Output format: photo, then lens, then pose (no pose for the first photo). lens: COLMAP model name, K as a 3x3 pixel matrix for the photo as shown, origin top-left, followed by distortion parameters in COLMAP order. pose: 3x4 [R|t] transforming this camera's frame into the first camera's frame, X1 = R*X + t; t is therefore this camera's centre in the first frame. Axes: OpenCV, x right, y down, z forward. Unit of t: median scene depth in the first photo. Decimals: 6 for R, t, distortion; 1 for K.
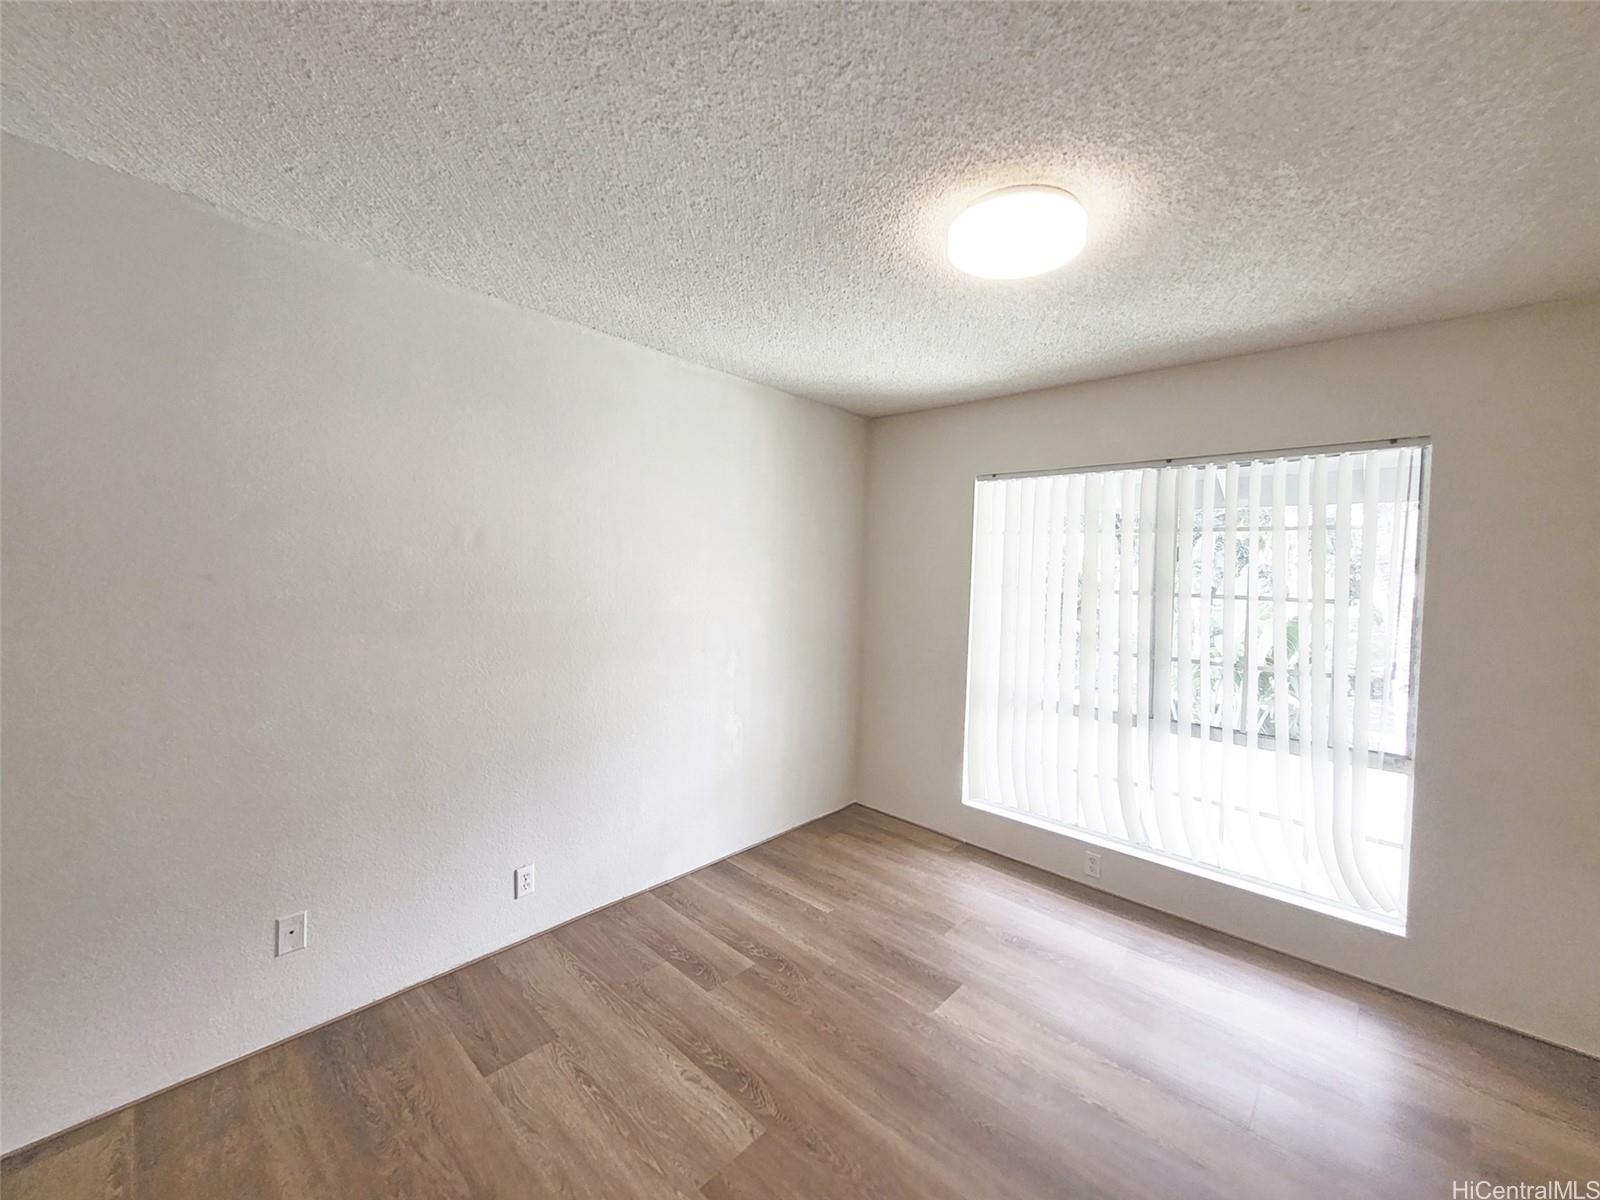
lens RADIAL K [[630.1, 0, 809.0], [0, 630.1, 585.6], [0, 0, 1]] dist [0.008828, -0.000573]
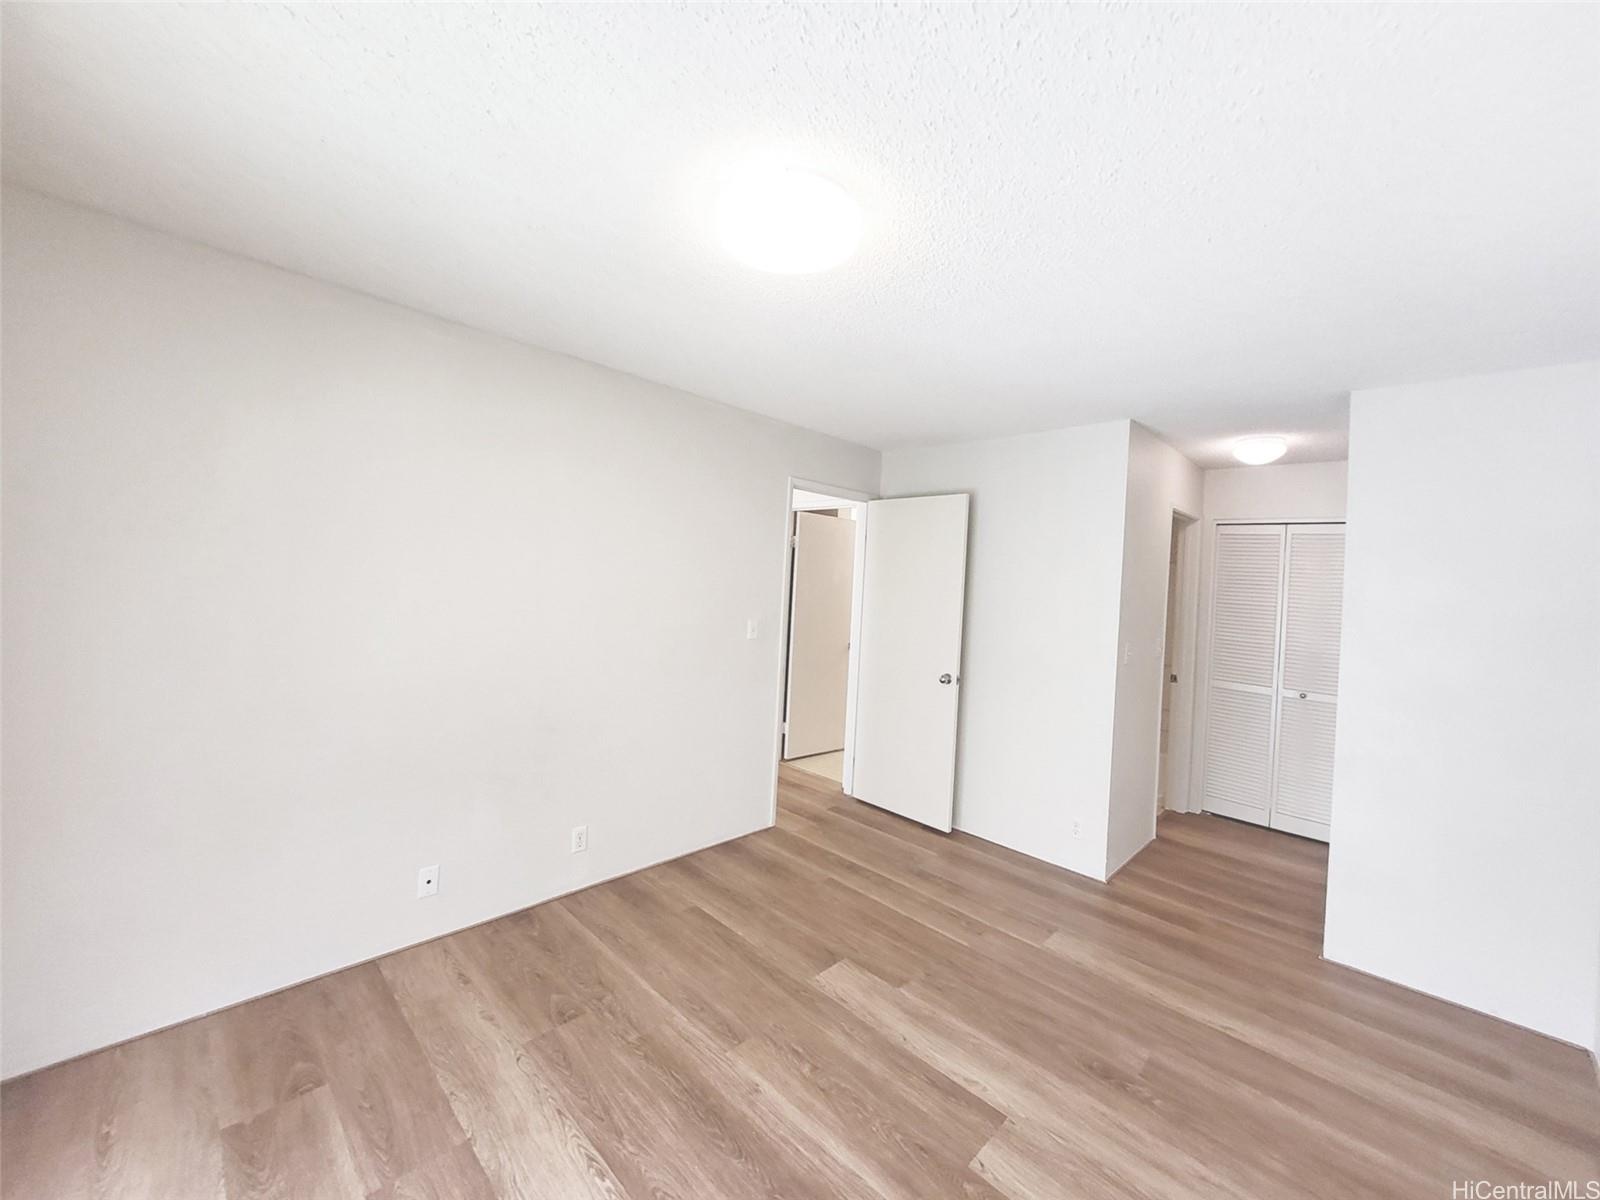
lens RADIAL K [[630.1, 0, 809.0], [0, 630.1, 585.6], [0, 0, 1]] dist [0.008828, -0.000573]
pose [[-0.995516, -0.083288, 0.044833, 0.122917], [-0.081663, 0.995975, 0.036938, -0.033040], [-0.047729, 0.033111, -0.998311, 1.152557]]
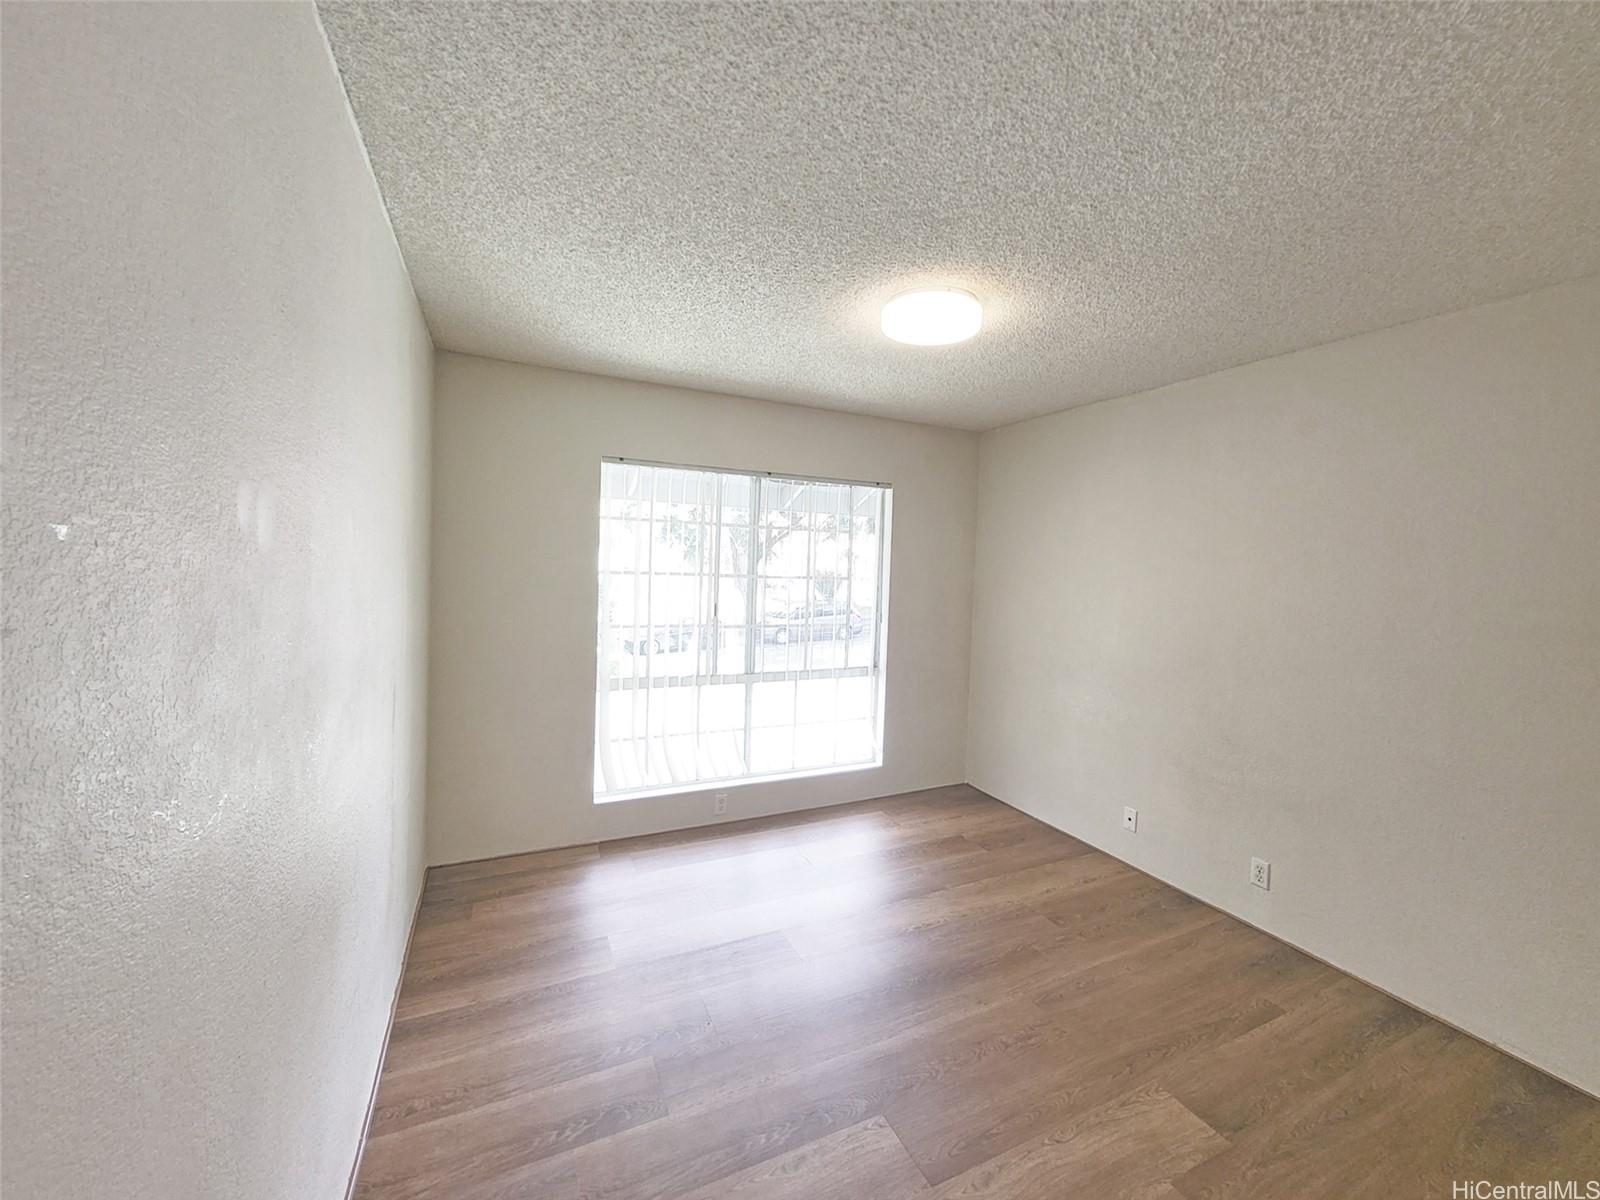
lens RADIAL K [[630.1, 0, 809.0], [0, 630.1, 585.6], [0, 0, 1]] dist [0.008828, -0.000573]
pose [[0.379887, -0.052494, 0.923542, -0.605078], [0.004345, 0.998479, 0.054966, -0.038909], [-0.925023, -0.016868, 0.379538, 0.429950]]
